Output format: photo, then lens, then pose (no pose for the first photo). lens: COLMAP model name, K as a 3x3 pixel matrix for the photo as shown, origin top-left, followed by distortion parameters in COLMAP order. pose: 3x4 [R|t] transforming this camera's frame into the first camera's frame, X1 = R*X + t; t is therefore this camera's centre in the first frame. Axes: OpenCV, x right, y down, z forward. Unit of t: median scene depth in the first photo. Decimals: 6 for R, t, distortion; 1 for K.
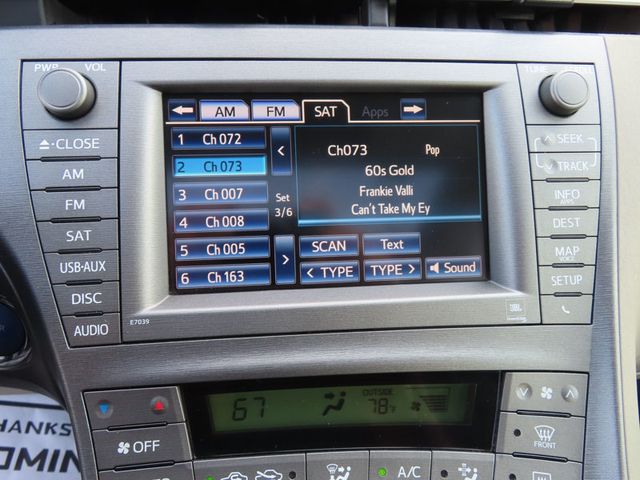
lens RADIAL K [[459.5, 0, 321.8], [0, 459.5, 240.1], [0, 0, 1]] dist [-0.002513, -0.005398]
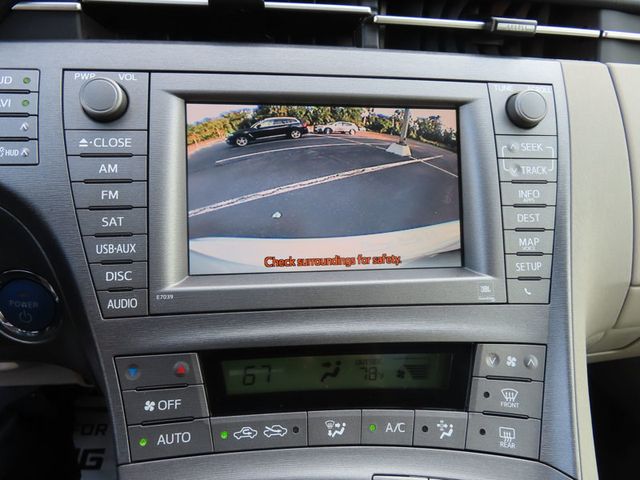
lens RADIAL K [[458.2, 0, 321.4], [0, 458.2, 239.9], [0, 0, 1]] dist [-0.010220, 0.005448]
pose [[0.999111, 0.010966, 0.040706, -0.049024], [-0.010037, 0.999686, -0.022957, 0.054805], [-0.040945, 0.022528, 0.998907, -0.161735]]
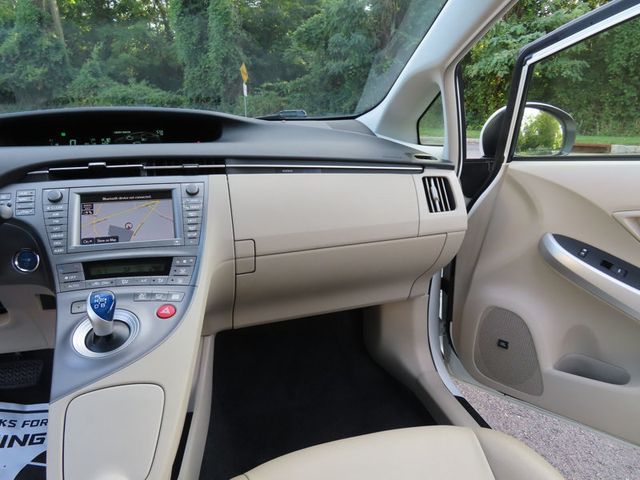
lens RADIAL K [[453.8, 0, 323.4], [0, 453.8, 240.7], [0, 0, 1]] dist [-0.008936, -0.001883]
pose [[0.985349, -0.074995, 0.153178, 1.088480], [0.116790, 0.951216, -0.285567, 1.412974], [-0.124289, 0.299272, 0.946038, -2.828023]]
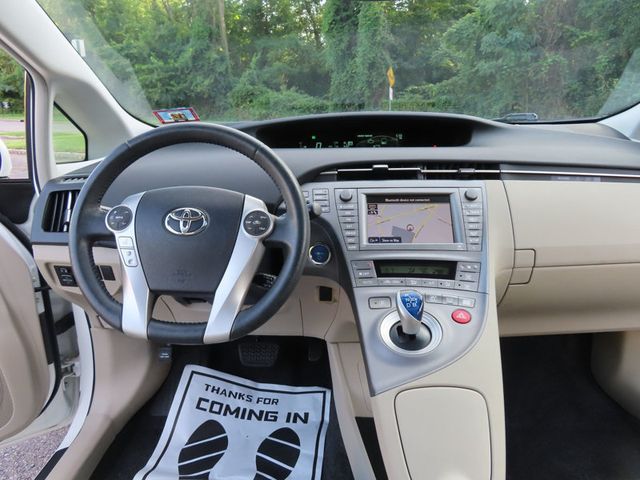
lens RADIAL K [[456.3, 0, 322.1], [0, 456.3, 240.9], [0, 0, 1]] dist [-0.007780, -0.001591]
pose [[0.991462, -0.006155, -0.130250, -0.221763], [-0.034271, 0.951469, -0.305829, 1.345110], [0.125811, 0.307682, 0.943135, -2.811515]]
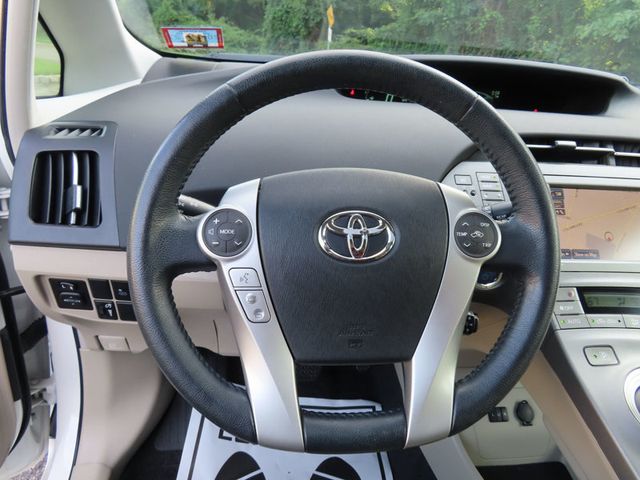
lens RADIAL K [[458.2, 0, 321.4], [0, 458.2, 239.9], [0, 0, 1]] dist [-0.010220, 0.005448]
pose [[0.998774, 0.033729, 0.036230, -1.872479], [-0.025864, 0.979657, -0.199005, 0.596217], [-0.042206, 0.197824, 0.979328, -1.623600]]
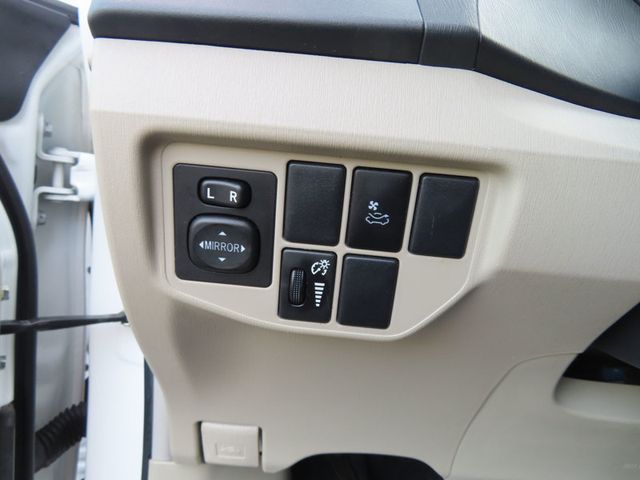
lens RADIAL K [[455.5, 0, 318.3], [0, 455.5, 243.3], [0, 0, 1]] dist [-0.006494, 0.000728]
pose [[0.998177, 0.046970, -0.037895, -2.992407], [-0.059642, 0.863710, -0.500448, 0.893137], [0.009224, 0.501796, 0.864937, 0.332789]]
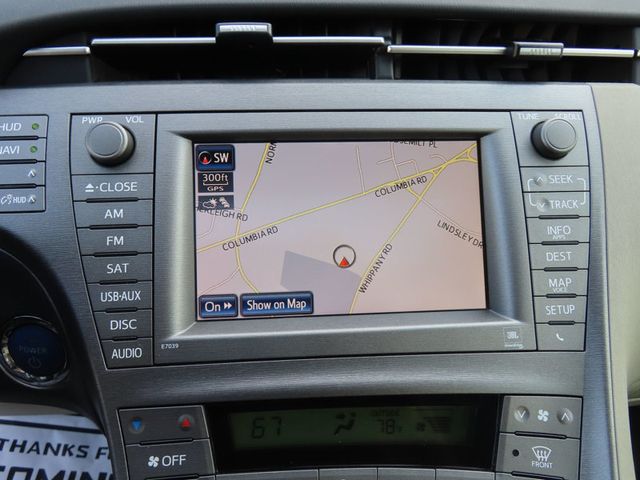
lens RADIAL K [[458.6, 0, 320.0], [0, 458.6, 240.0], [0, 0, 1]] dist [-0.005215, -0.001621]
pose [[0.999622, 0.000642, -0.027495, -0.002361], [-0.002085, 0.998618, -0.052506, -0.019960], [0.027423, 0.052544, 0.998242, -0.106570]]
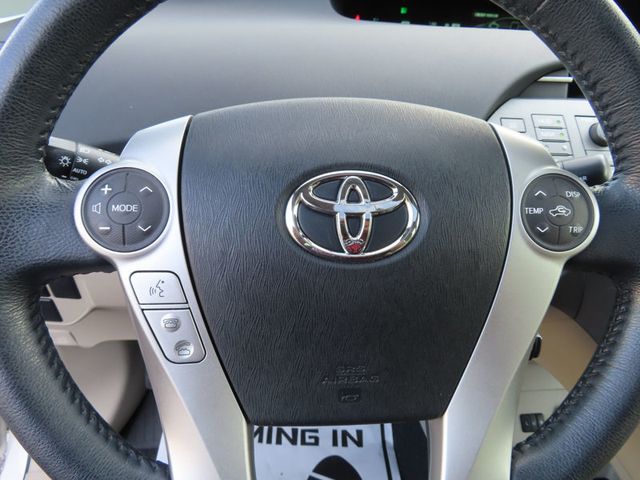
lens RADIAL K [[458.6, 0, 320.0], [0, 458.6, 240.0], [0, 0, 1]] dist [-0.005215, -0.001621]
pose [[0.999302, 0.031928, 0.019380, -1.756910], [-0.029578, 0.993342, -0.111339, 0.383480], [-0.022806, 0.110688, 0.993594, -0.856177]]
